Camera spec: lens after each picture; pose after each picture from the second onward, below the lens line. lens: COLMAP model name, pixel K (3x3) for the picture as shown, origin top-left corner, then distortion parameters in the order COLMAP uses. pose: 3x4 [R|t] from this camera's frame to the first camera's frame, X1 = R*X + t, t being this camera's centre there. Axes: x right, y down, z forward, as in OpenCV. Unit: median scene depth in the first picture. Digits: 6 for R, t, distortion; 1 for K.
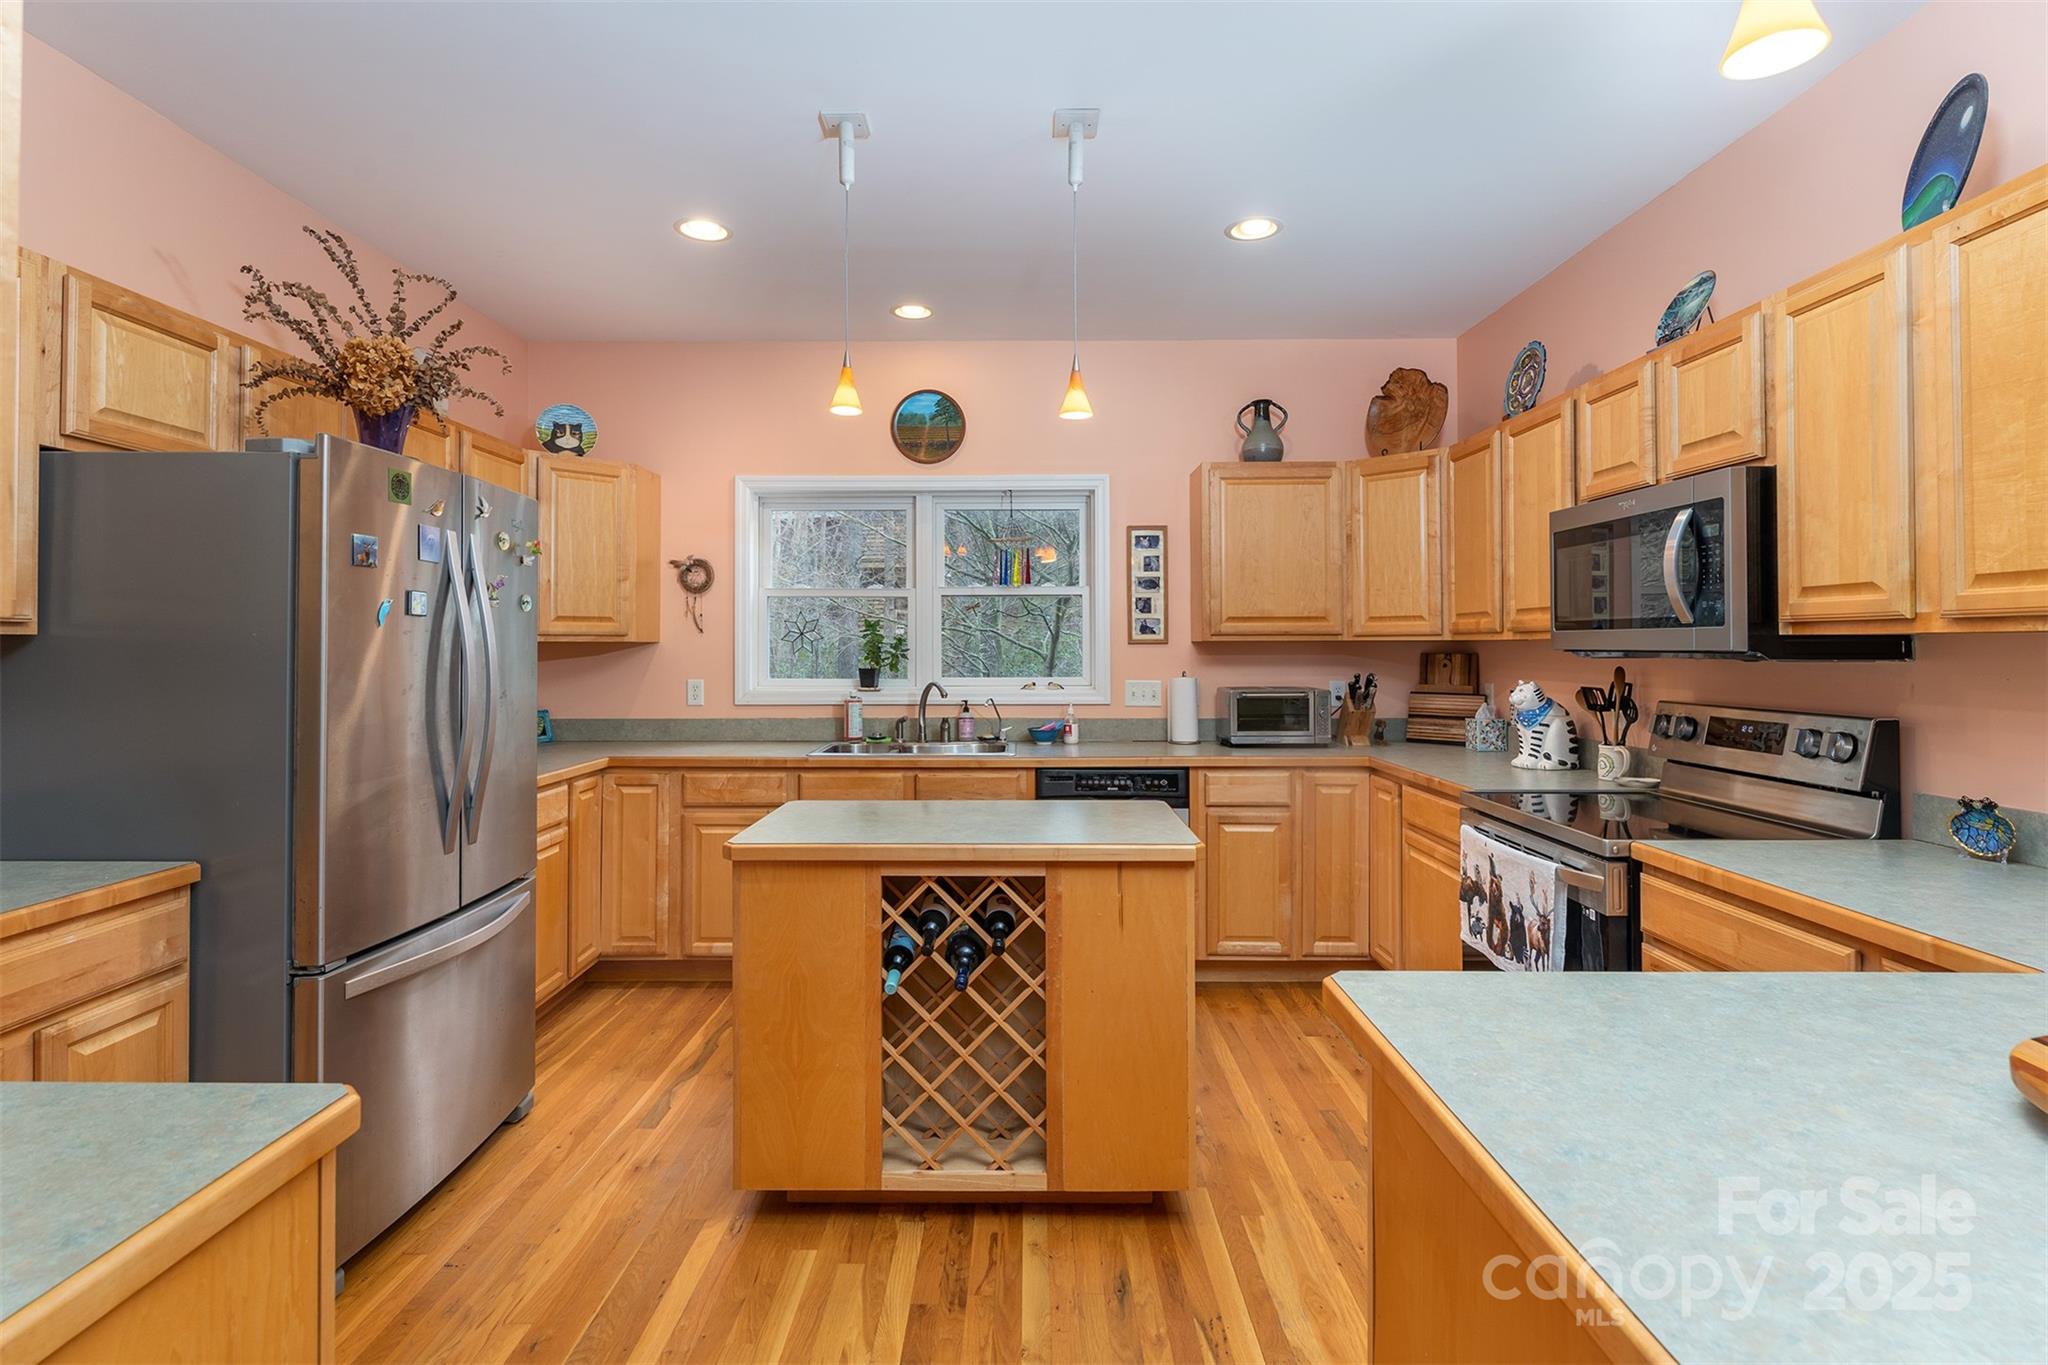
lens RADIAL K [[996.6, 0, 1008.0], [0, 996.6, 636.8], [0, 0, 1]] dist [-0.002697, 0.001097]
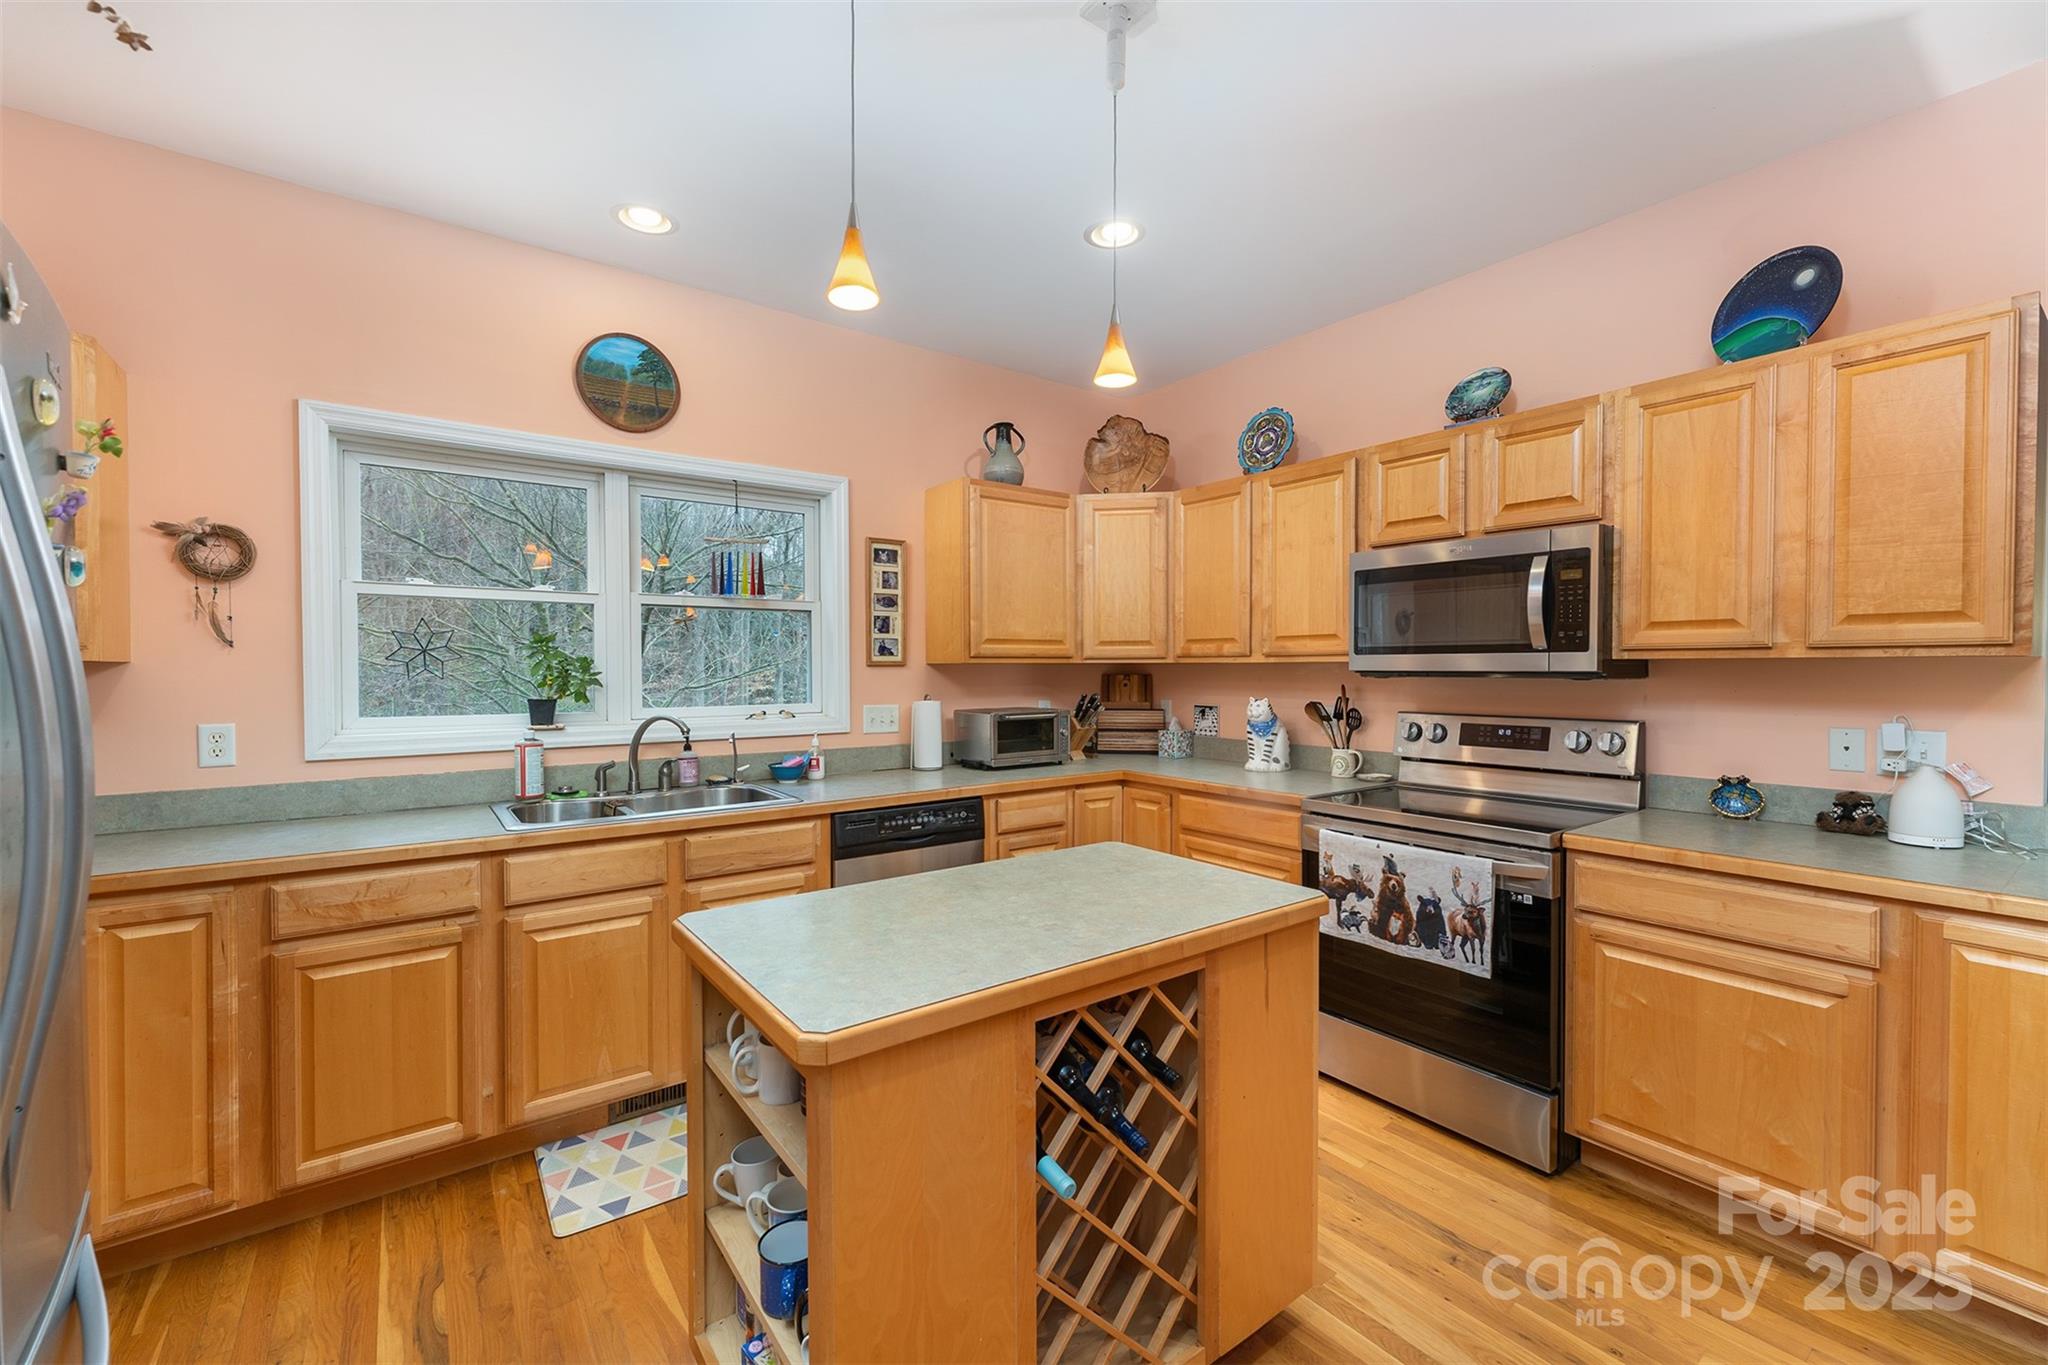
lens RADIAL K [[841.7, 0, 1036.5], [0, 841.7, 687.9], [0, 0, 1]] dist [0.002357, 0.001132]
pose [[0.792647, -0.014466, 0.609509, -0.236255], [-0.005117, 0.999525, 0.030377, 0.002969], [-0.609660, -0.027198, 0.792197, 0.294060]]
